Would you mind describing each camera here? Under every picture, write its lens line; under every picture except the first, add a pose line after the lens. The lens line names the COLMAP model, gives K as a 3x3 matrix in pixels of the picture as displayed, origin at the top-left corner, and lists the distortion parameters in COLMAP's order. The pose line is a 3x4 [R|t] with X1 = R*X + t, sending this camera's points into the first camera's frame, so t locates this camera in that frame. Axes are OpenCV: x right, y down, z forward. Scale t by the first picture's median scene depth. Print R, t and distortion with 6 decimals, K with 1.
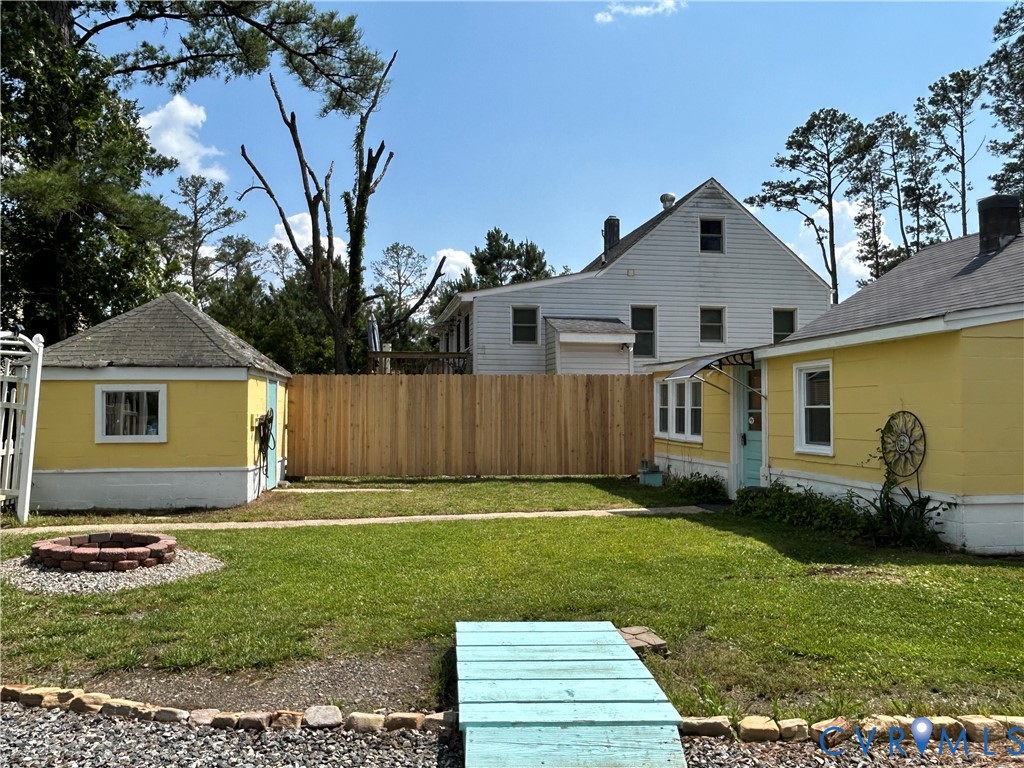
lens RADIAL K [[785.1, 0, 512.0], [0, 785.1, 384.0], [0, 0, 1]] dist [0.004355, 0.001382]
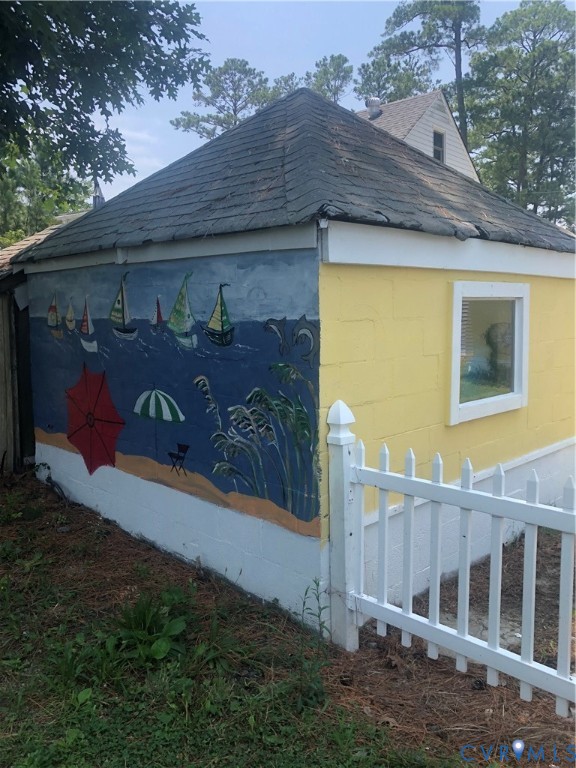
lens RADIAL K [[622.7, 0, 300.7], [0, 622.7, 384.4], [0, 0, 1]] dist [0.084924, -0.106154]
pose [[0.779520, -0.072927, 0.622118, -0.601754], [-0.019586, 0.989876, 0.140579, 0.008544], [-0.626071, -0.121769, 0.770199, 0.609050]]
